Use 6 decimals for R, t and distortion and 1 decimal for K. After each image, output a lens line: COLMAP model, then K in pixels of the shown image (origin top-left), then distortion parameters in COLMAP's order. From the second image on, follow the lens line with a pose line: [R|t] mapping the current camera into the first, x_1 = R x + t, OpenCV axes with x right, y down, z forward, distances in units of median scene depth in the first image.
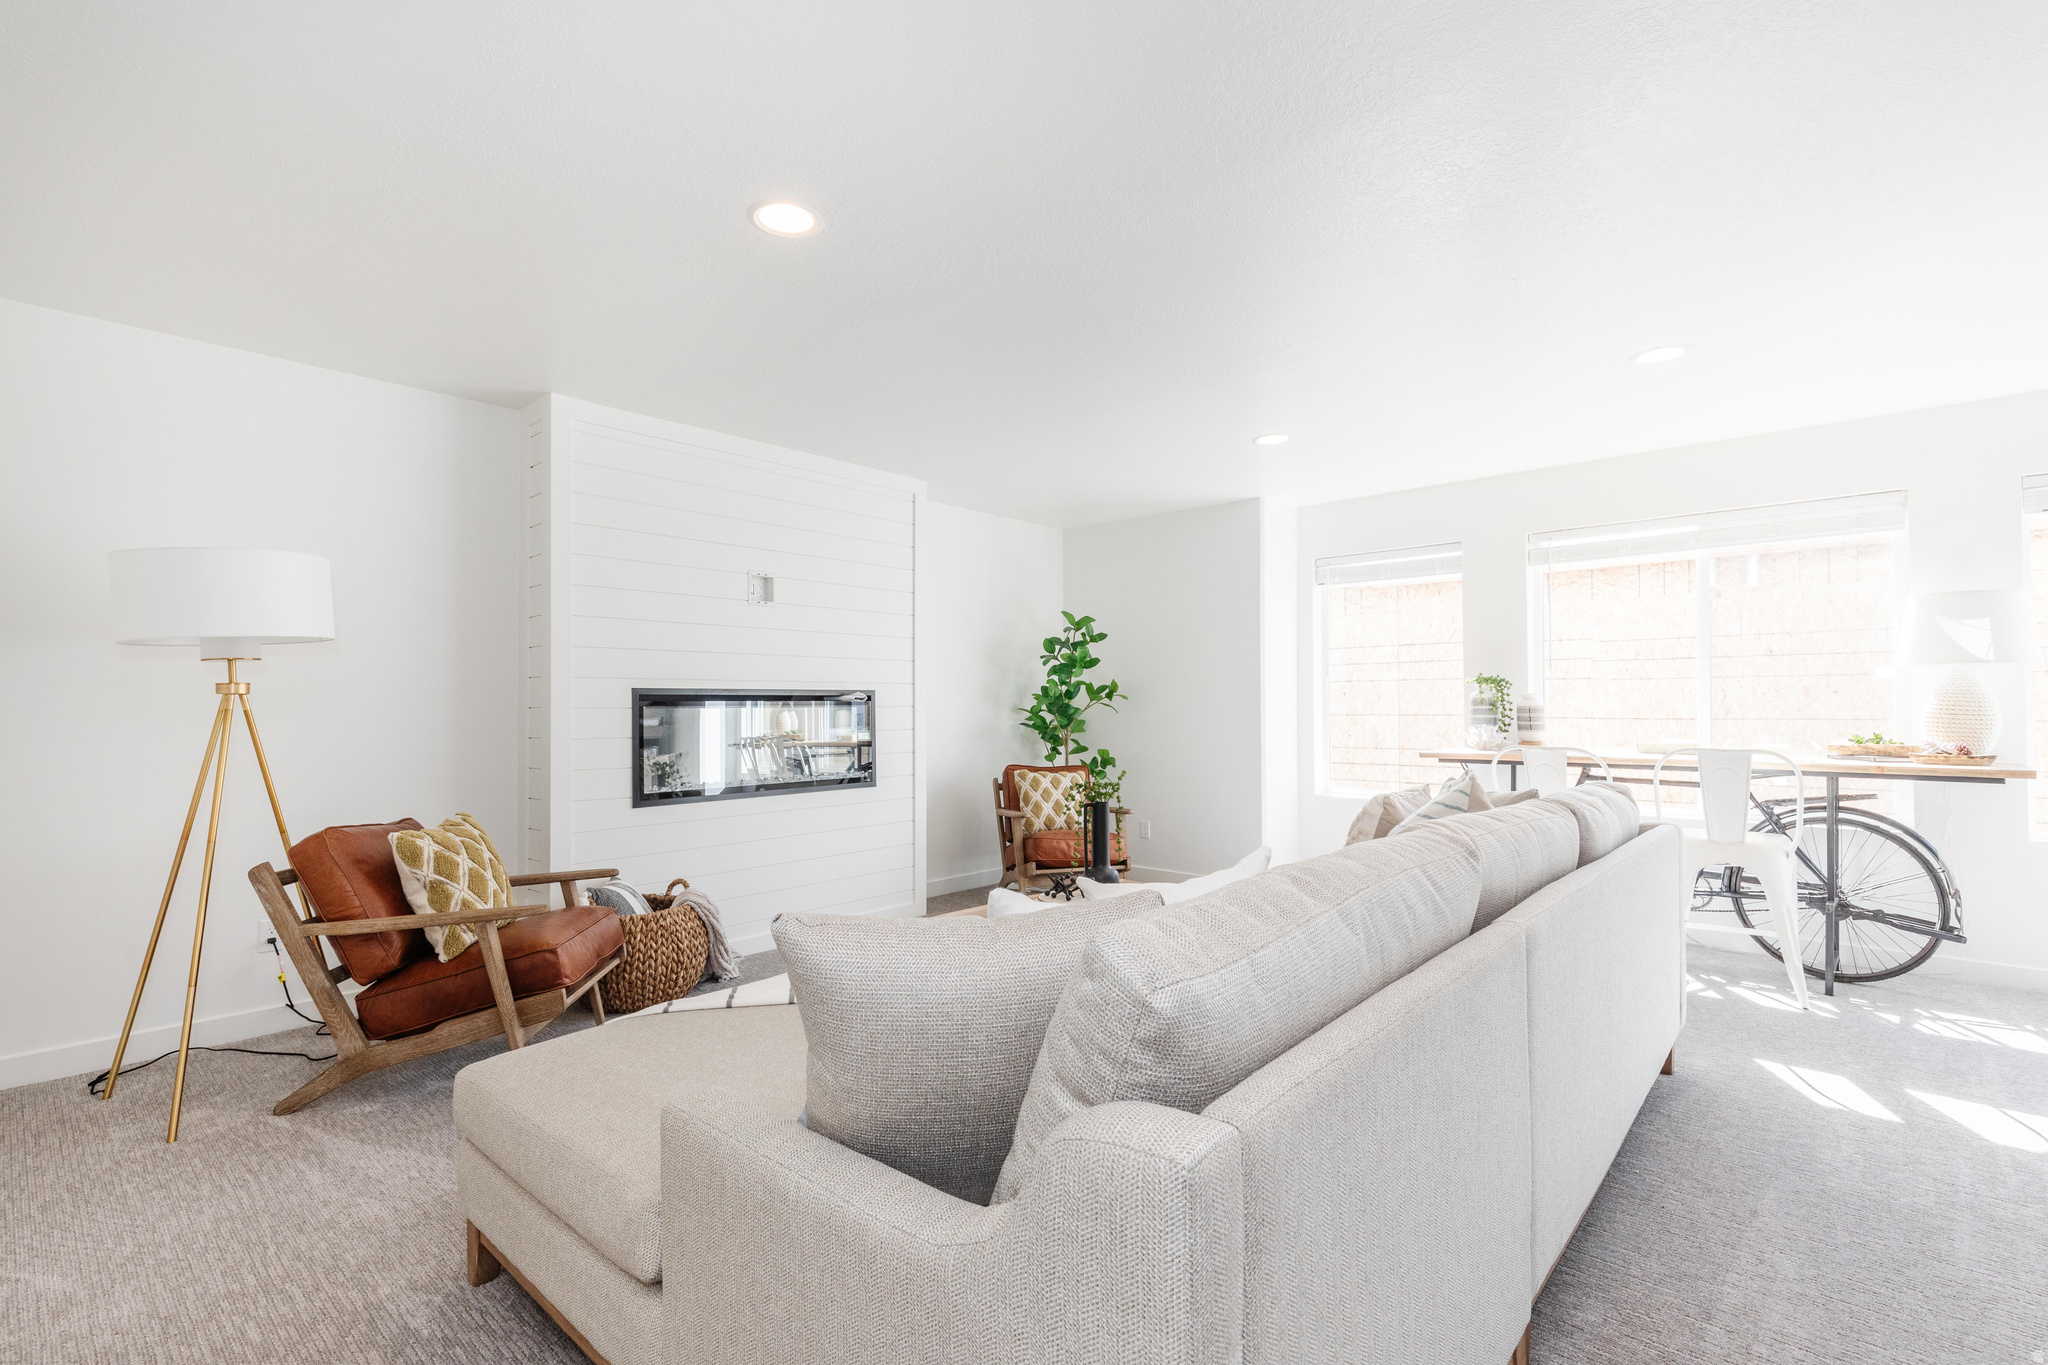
lens RADIAL K [[944.8, 0, 1024.0], [0, 944.8, 682.5], [0, 0, 1]] dist [0.000106, 0.000126]
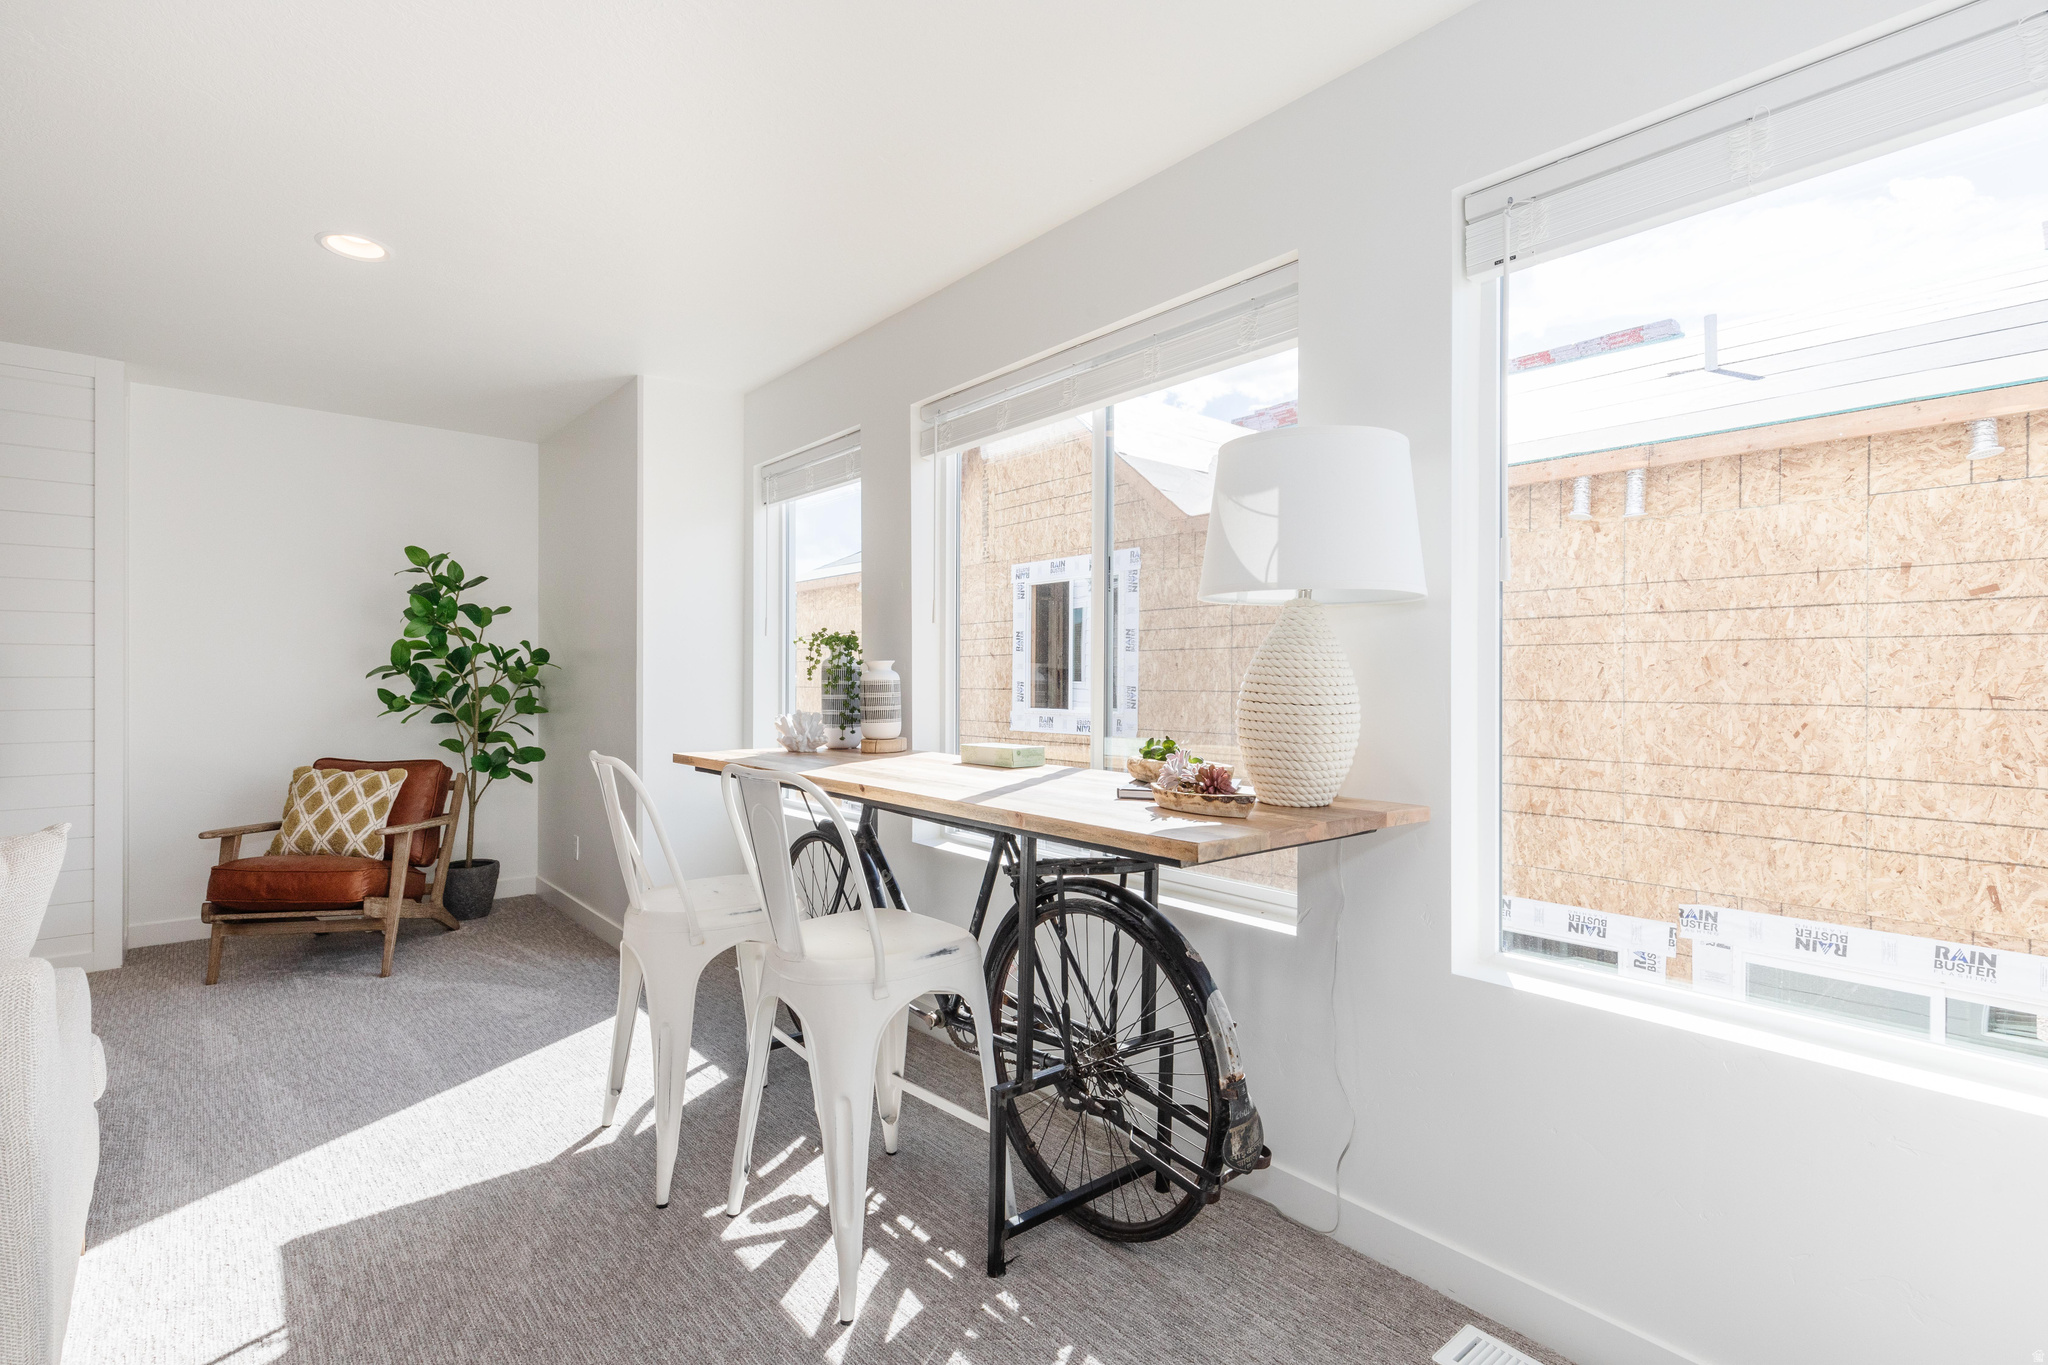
lens RADIAL K [[944.8, 0, 1024.0], [0, 944.8, 682.5], [0, 0, 1]] dist [0.000106, 0.000126]
pose [[0.990792, 0.005860, -0.135265, 0.633177], [-0.001919, 0.999570, 0.029250, 0.006061], [0.135378, -0.028721, 0.990378, 0.356538]]
